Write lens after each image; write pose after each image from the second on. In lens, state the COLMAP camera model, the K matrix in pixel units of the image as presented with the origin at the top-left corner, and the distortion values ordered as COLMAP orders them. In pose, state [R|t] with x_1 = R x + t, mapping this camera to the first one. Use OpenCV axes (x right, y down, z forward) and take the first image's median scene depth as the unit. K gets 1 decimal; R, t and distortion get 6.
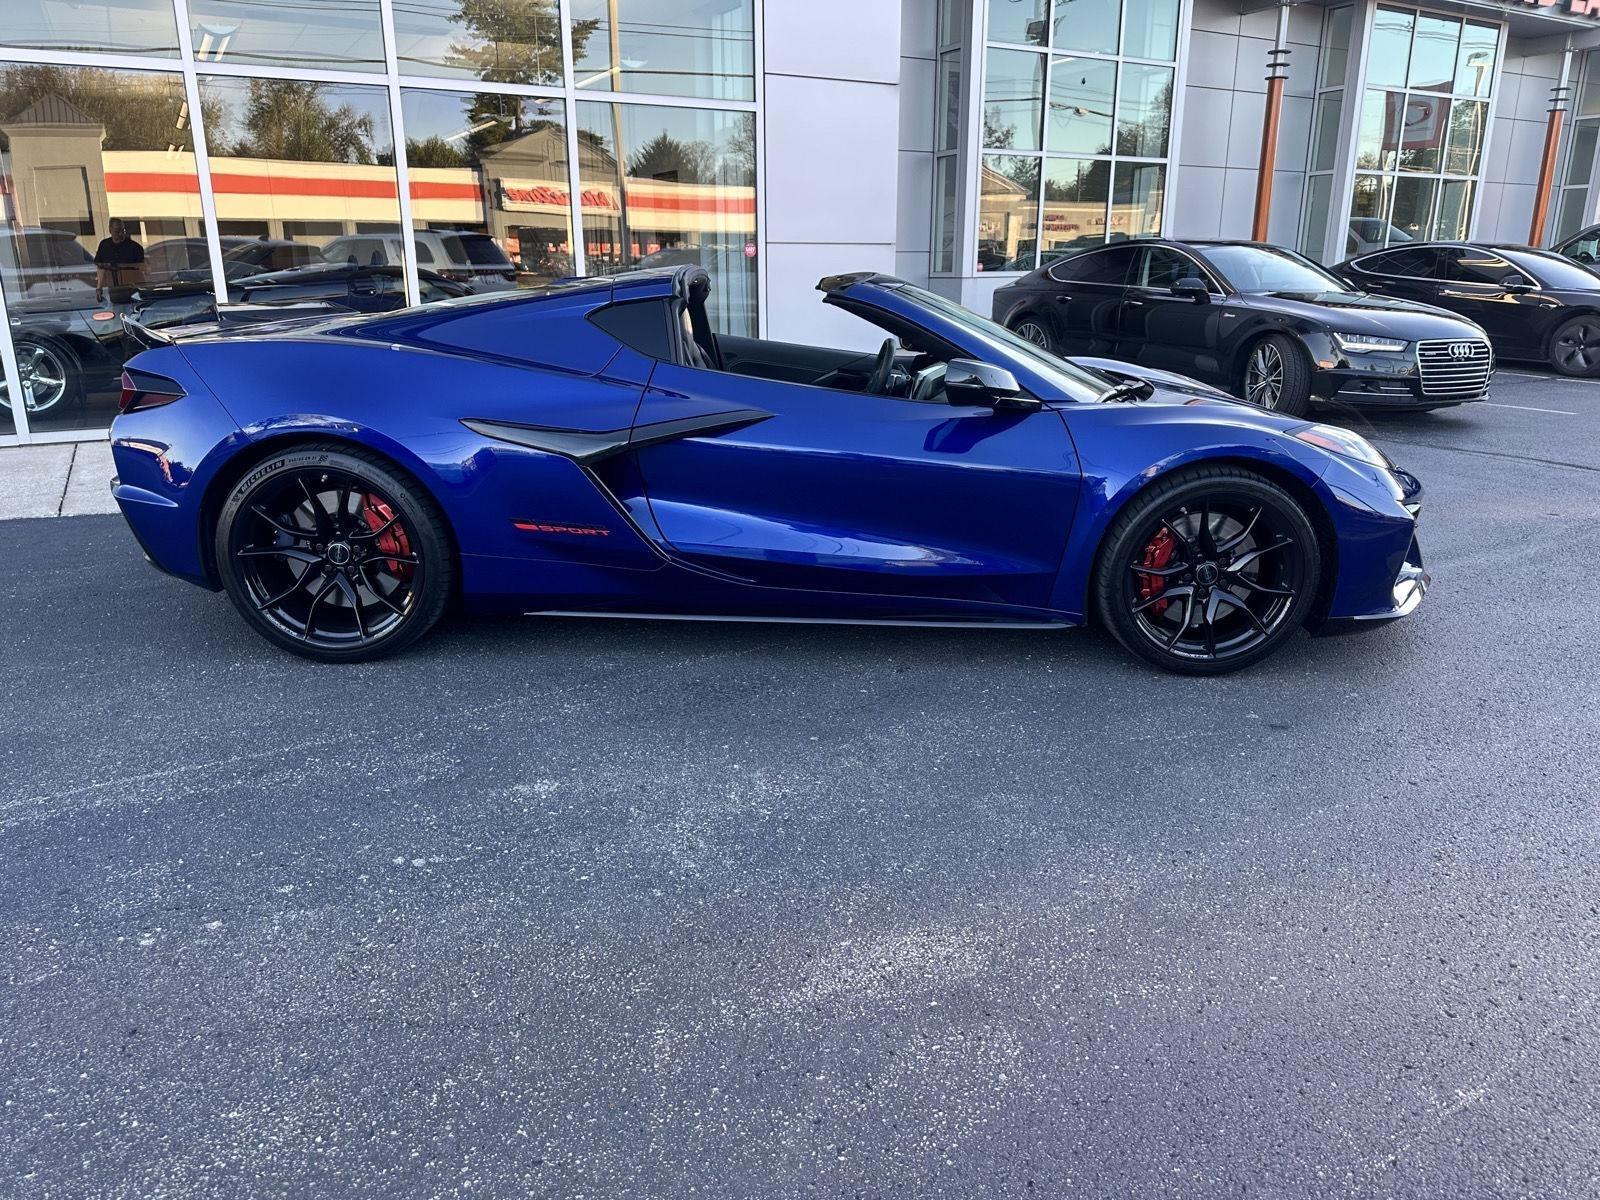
lens RADIAL K [[1139.2, 0, 815.1], [0, 1139.2, 601.3], [0, 0, 1]] dist [0.019344, -0.020381]
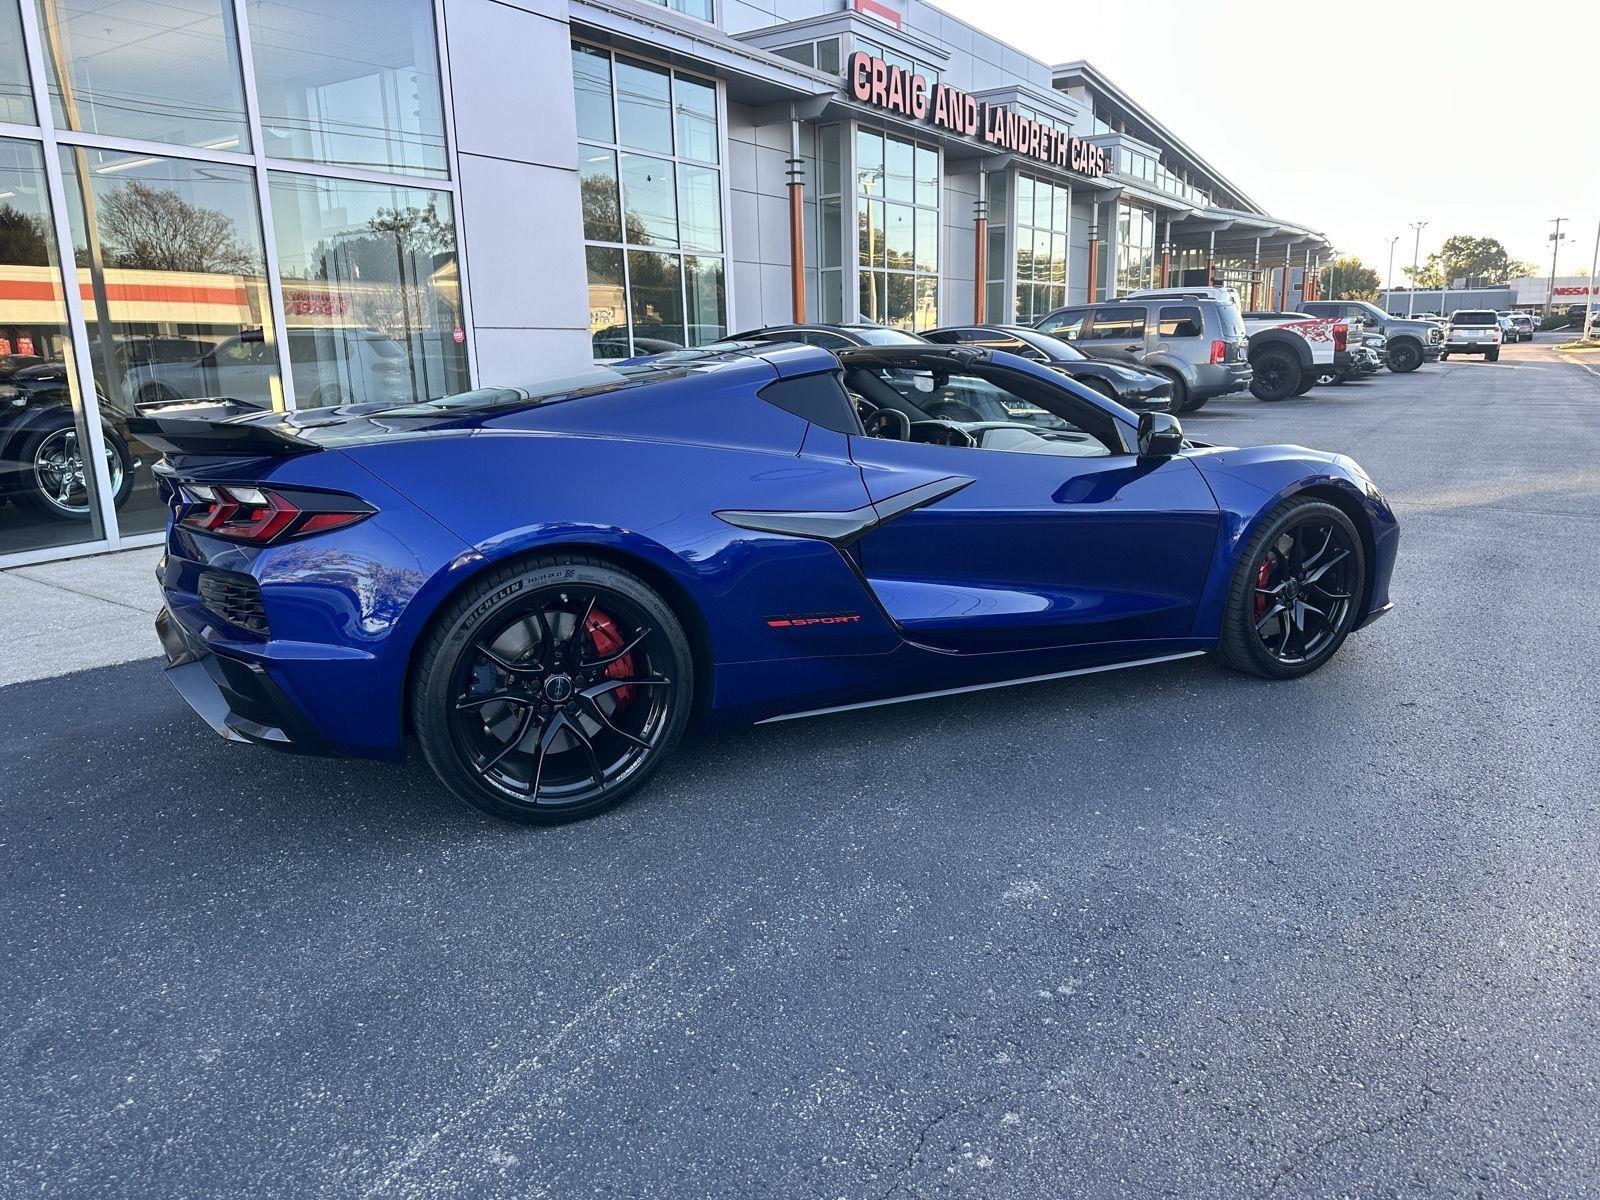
lens RADIAL K [[1117.6, 0, 810.1], [0, 1117.6, 604.8], [0, 0, 1]] dist [0.065642, -0.052504]
pose [[0.887785, -0.124526, 0.443093, -0.595413], [0.154852, 0.987394, -0.032767, -0.045980], [-0.433427, 0.097704, 0.895877, 0.189096]]
